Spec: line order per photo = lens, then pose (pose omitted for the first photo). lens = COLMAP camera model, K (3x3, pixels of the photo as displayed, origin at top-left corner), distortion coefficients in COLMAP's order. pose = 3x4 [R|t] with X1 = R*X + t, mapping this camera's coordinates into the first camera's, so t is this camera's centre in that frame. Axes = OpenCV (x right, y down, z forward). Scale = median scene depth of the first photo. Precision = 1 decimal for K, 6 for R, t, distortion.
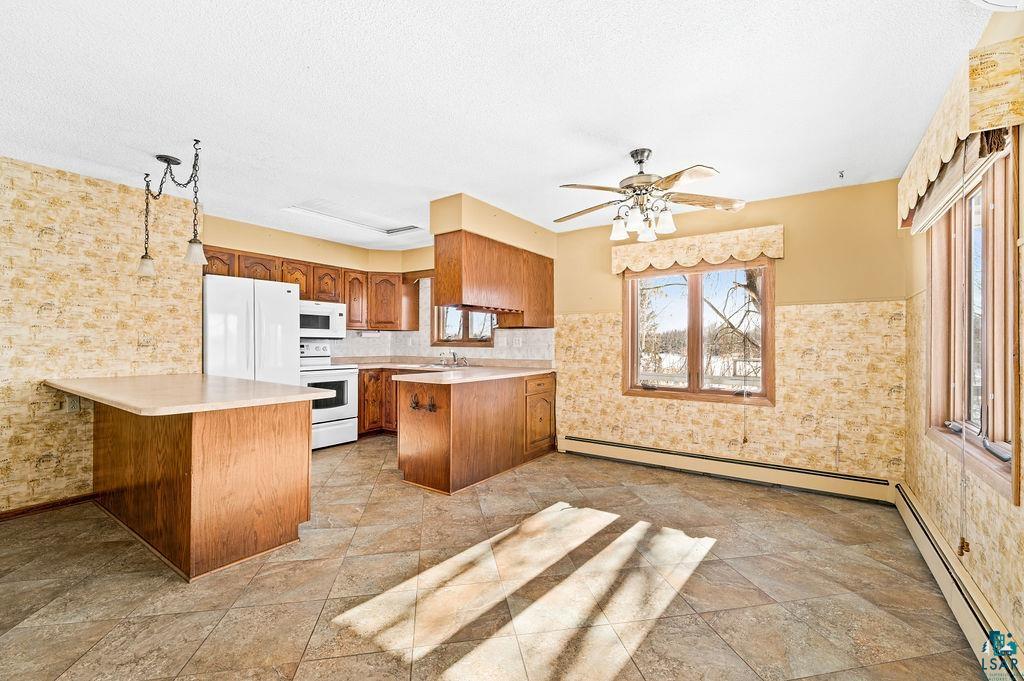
lens RADIAL K [[435.6, 0, 513.7], [0, 435.6, 338.9], [0, 0, 1]] dist [-0.001096, -0.000422]
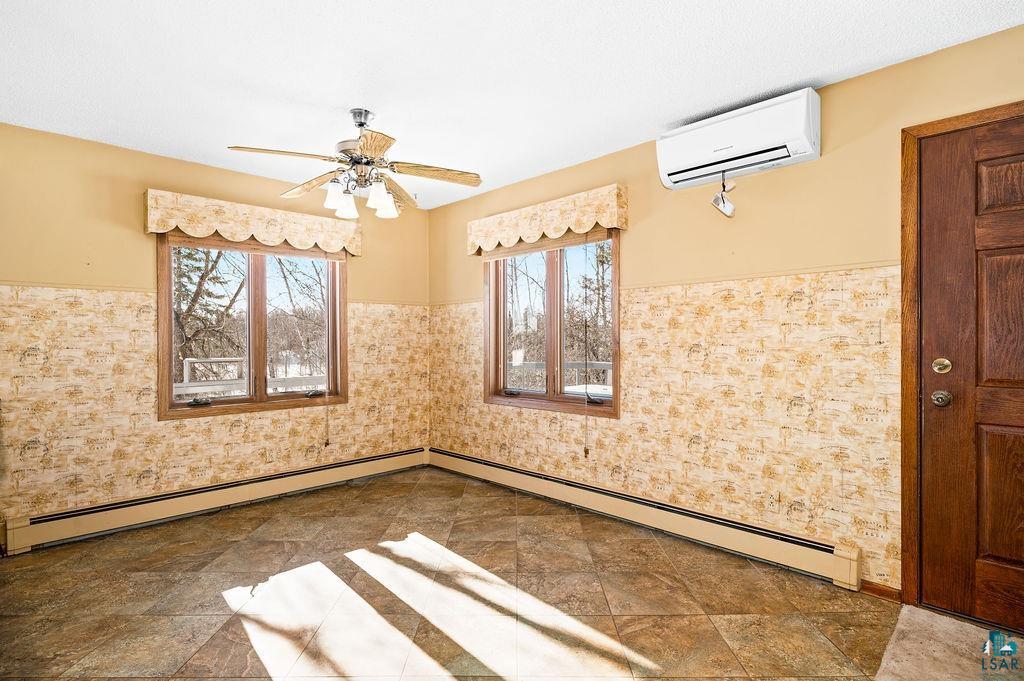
lens RADIAL K [[520.0, 0, 509.6], [0, 520.0, 339.4], [0, 0, 1]] dist [0.000336, 0.000181]
pose [[0.185161, -0.004210, 0.982699, -0.583562], [-0.003614, 0.999981, 0.004965, 0.002223], [-0.982702, -0.004470, 0.185142, 0.476614]]
